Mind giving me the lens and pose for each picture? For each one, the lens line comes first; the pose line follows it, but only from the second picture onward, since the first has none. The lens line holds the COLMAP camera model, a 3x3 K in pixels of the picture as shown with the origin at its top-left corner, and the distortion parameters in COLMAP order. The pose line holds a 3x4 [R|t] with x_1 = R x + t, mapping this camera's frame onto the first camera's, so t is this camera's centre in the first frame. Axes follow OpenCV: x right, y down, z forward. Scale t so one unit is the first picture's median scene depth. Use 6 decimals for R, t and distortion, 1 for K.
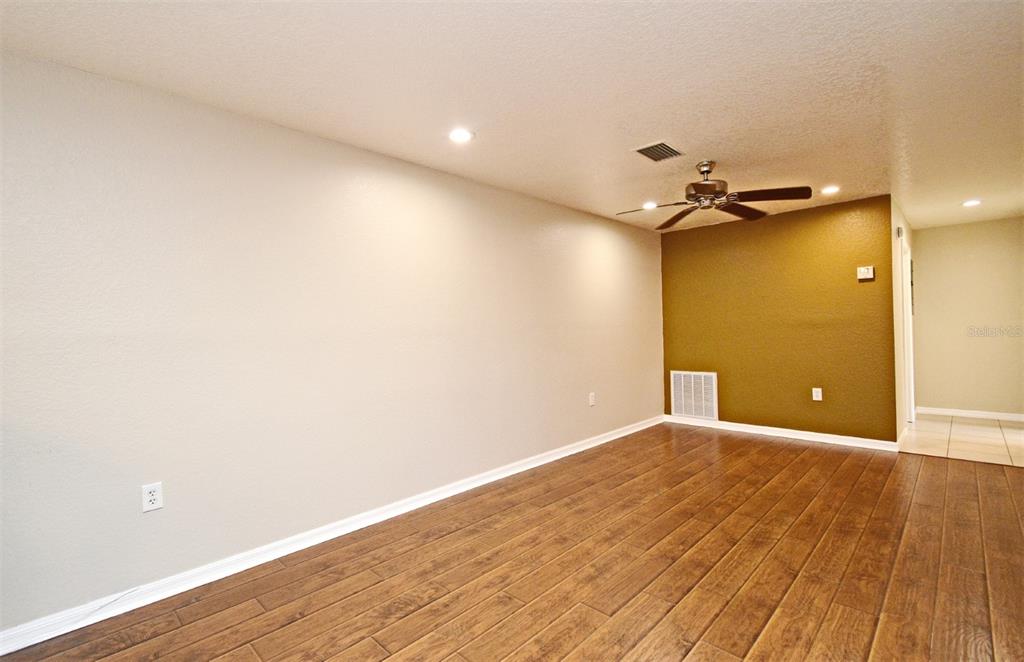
lens RADIAL K [[461.7, 0, 507.9], [0, 461.7, 334.1], [0, 0, 1]] dist [-0.000648, 0.000088]
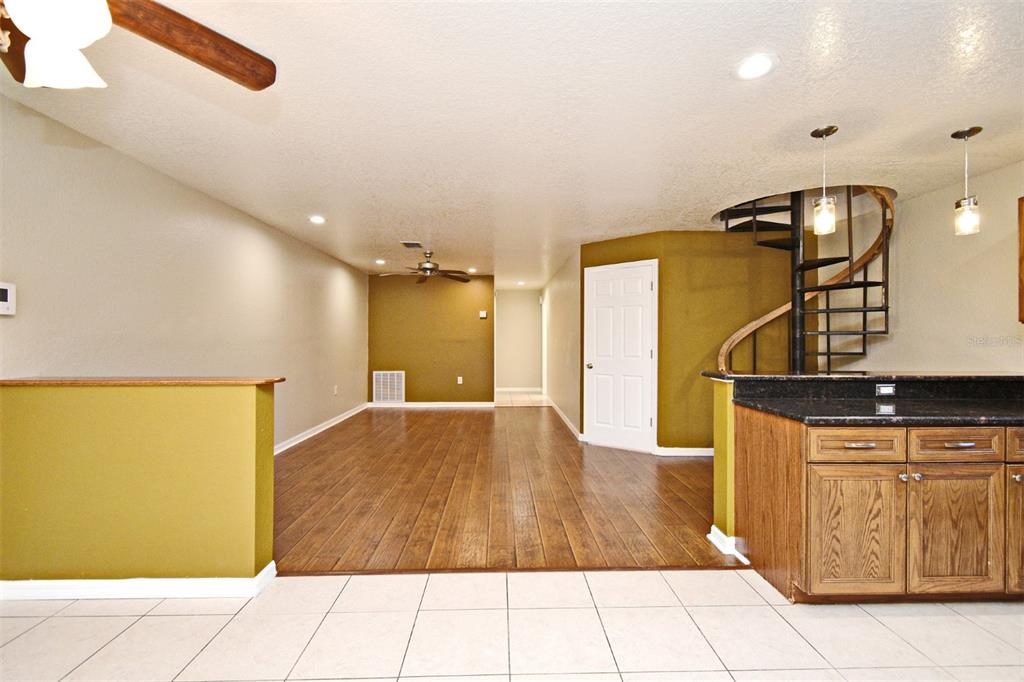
lens RADIAL K [[466.3, 0, 513.0], [0, 466.3, 338.6], [0, 0, 1]] dist [0.003453, -0.001597]
pose [[0.691055, 0.026836, 0.722304, -0.505972], [-0.009488, 0.999561, -0.028060, 0.019155], [-0.722740, 0.012537, 0.691007, -0.399824]]
